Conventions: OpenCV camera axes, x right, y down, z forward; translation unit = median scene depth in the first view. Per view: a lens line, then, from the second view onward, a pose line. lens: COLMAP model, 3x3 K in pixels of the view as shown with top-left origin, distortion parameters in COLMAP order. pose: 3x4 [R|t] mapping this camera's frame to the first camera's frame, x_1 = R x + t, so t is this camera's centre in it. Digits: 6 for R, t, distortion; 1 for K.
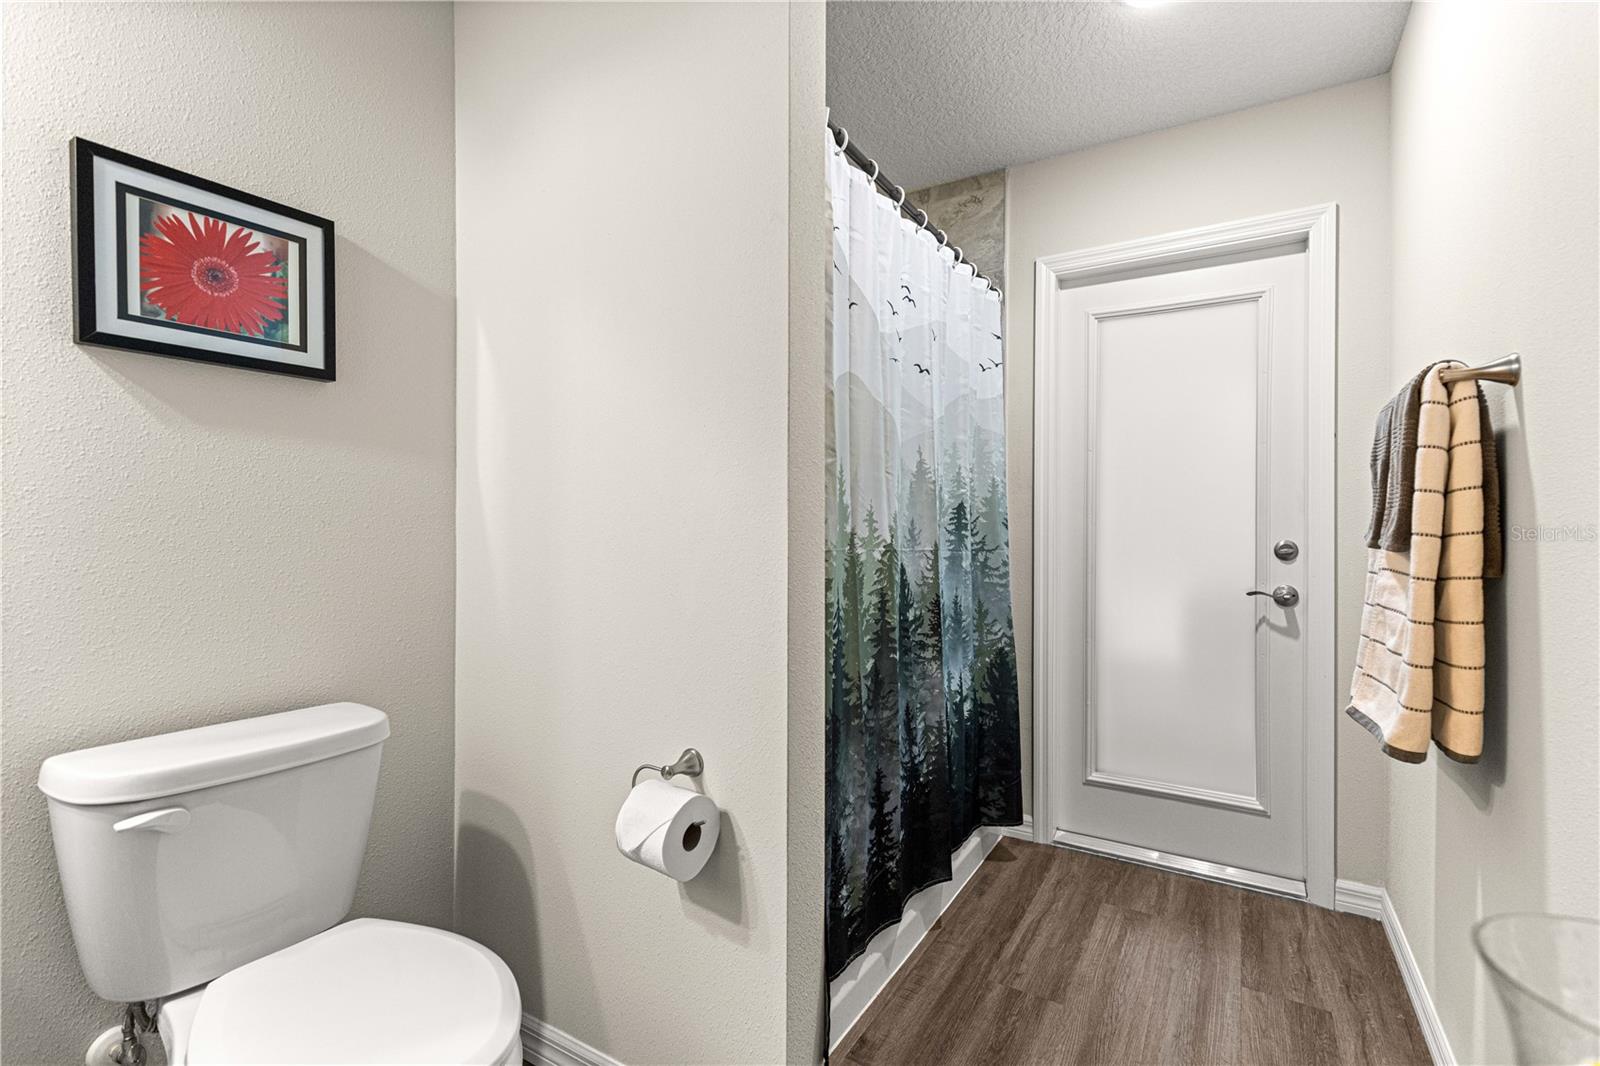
lens RADIAL K [[718.1, 0, 813.7], [0, 718.1, 530.3], [0, 0, 1]] dist [0.011156, -0.001867]
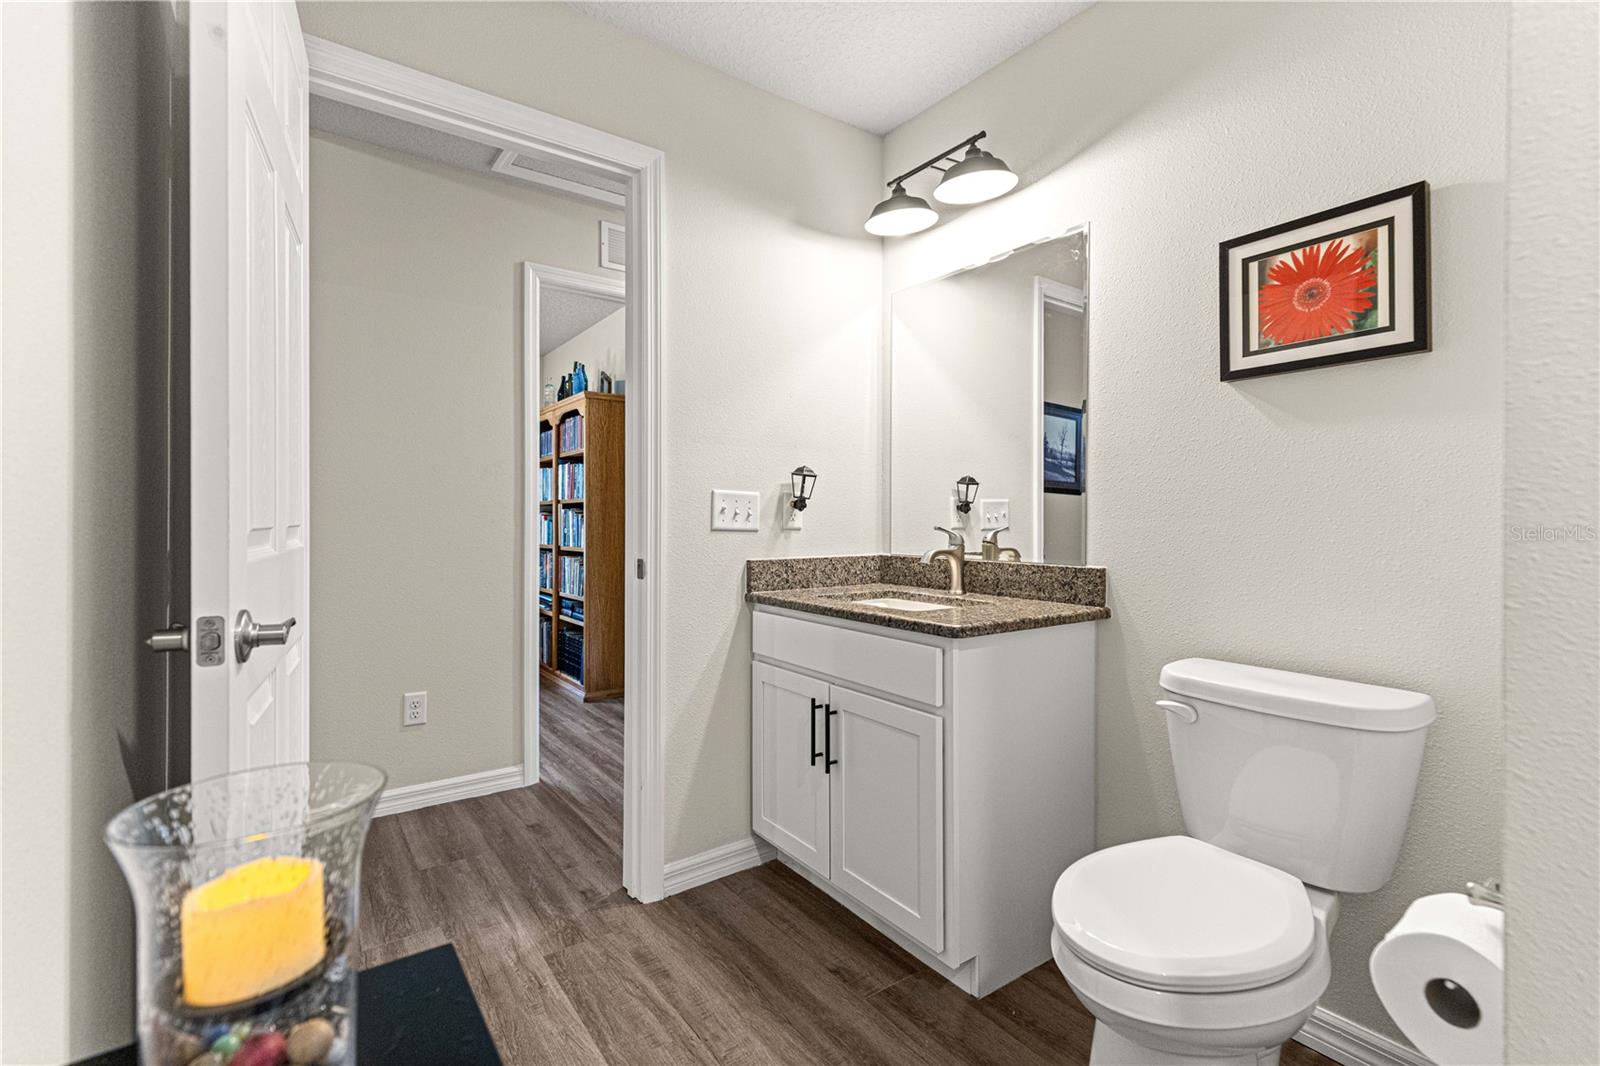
lens RADIAL K [[718.1, 0, 801.9], [0, 718.1, 510.5], [0, 0, 1]] dist [0.011156, -0.001867]
pose [[-0.389314, -0.012172, -0.921025, 0.526692], [-0.002554, 0.999923, -0.012135, 0.014990], [0.921102, -0.002372, -0.389315, 0.638940]]
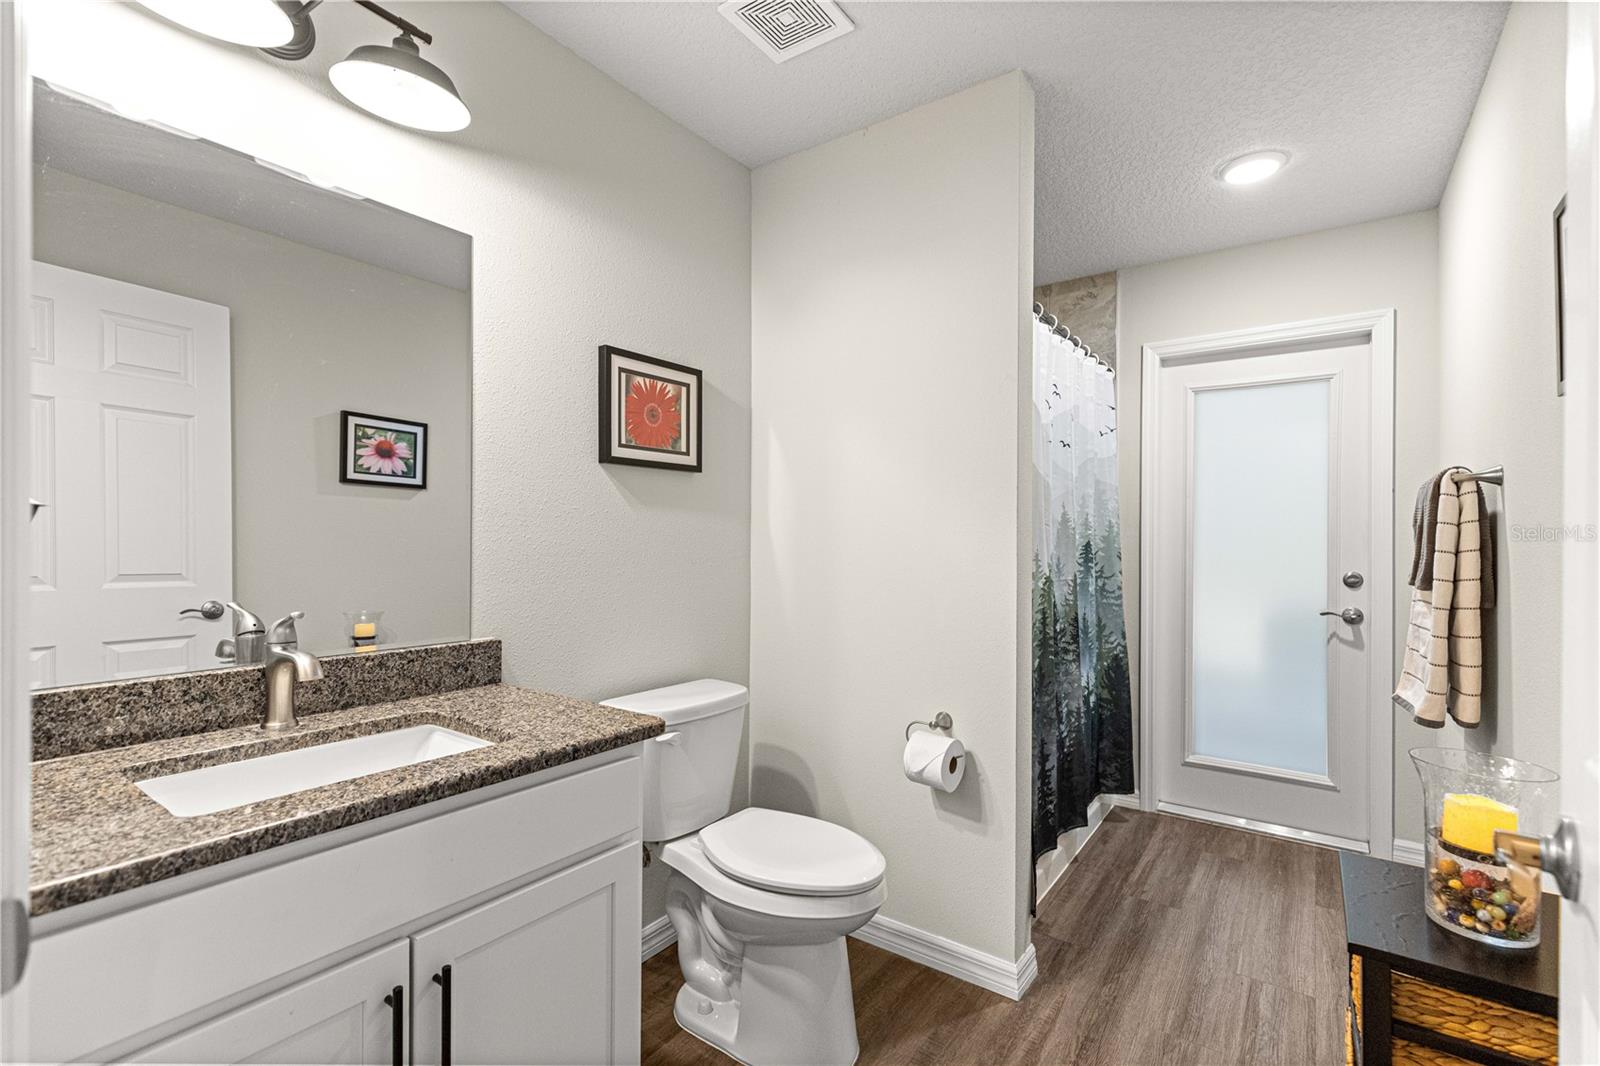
lens RADIAL K [[718.1, 0, 807.5], [0, 718.1, 539.0], [0, 0, 1]] dist [0.011156, -0.001867]
pose [[0.997087, 0.002620, -0.076231, -0.326893], [-0.002819, 0.999993, -0.002497, -0.062086], [0.076224, 0.002704, 0.997087, -0.542723]]
